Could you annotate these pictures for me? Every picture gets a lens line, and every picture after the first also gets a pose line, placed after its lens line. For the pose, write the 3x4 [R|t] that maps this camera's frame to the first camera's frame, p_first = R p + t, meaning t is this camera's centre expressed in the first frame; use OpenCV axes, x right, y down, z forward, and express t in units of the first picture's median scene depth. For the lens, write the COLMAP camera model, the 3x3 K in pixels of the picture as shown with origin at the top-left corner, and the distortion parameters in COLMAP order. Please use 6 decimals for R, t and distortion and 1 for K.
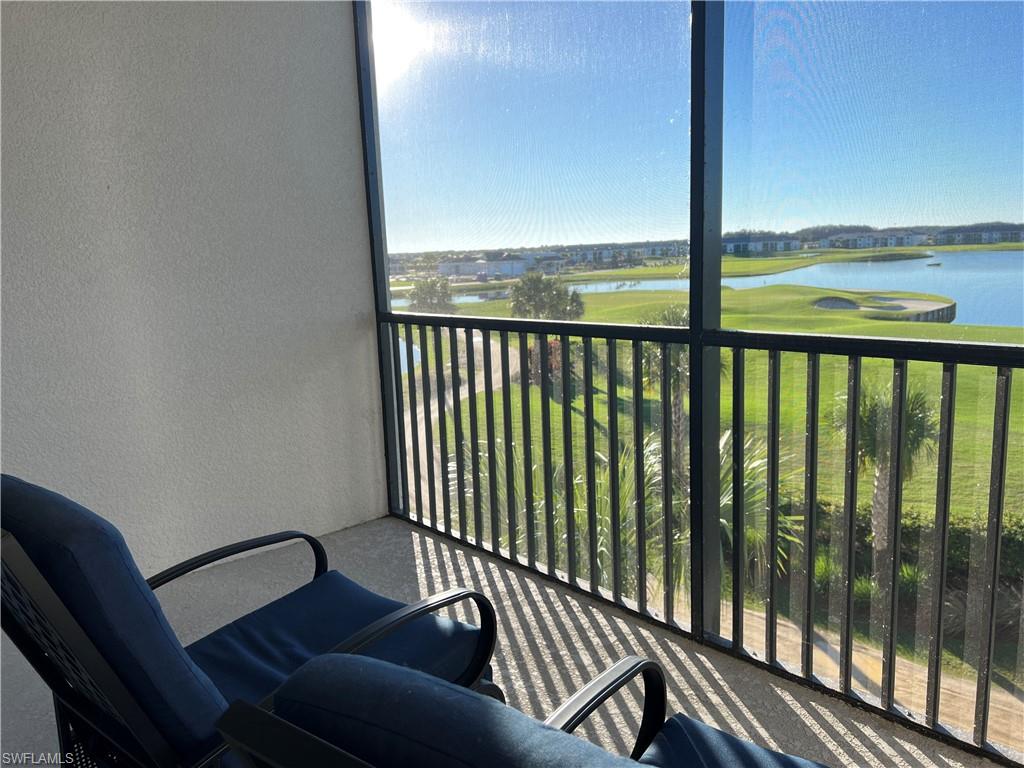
lens RADIAL K [[780.1, 0, 510.4], [0, 780.1, 382.7], [0, 0, 1]] dist [0.002535, -0.004309]
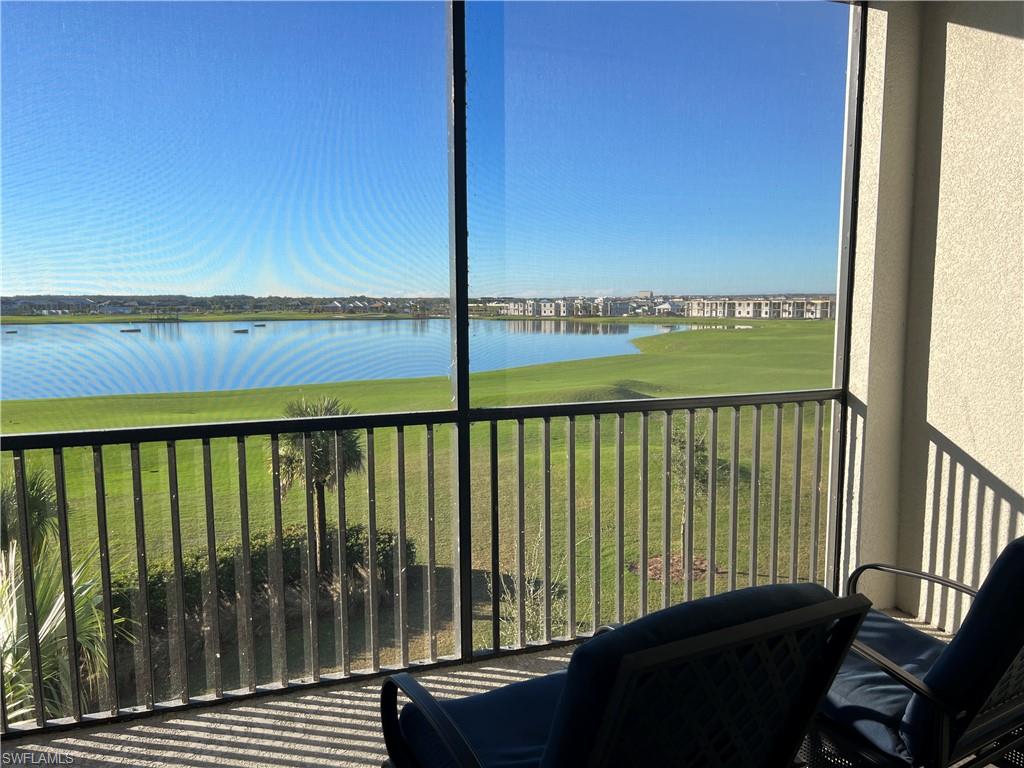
lens RADIAL K [[780.1, 0, 510.3], [0, 780.1, 386.6], [0, 0, 1]] dist [0.002535, -0.004309]
pose [[0.359224, -0.055452, 0.931602, -0.737871], [0.147812, 0.989014, 0.001874, -0.078759], [-0.921471, 0.137029, 0.363474, 0.368744]]
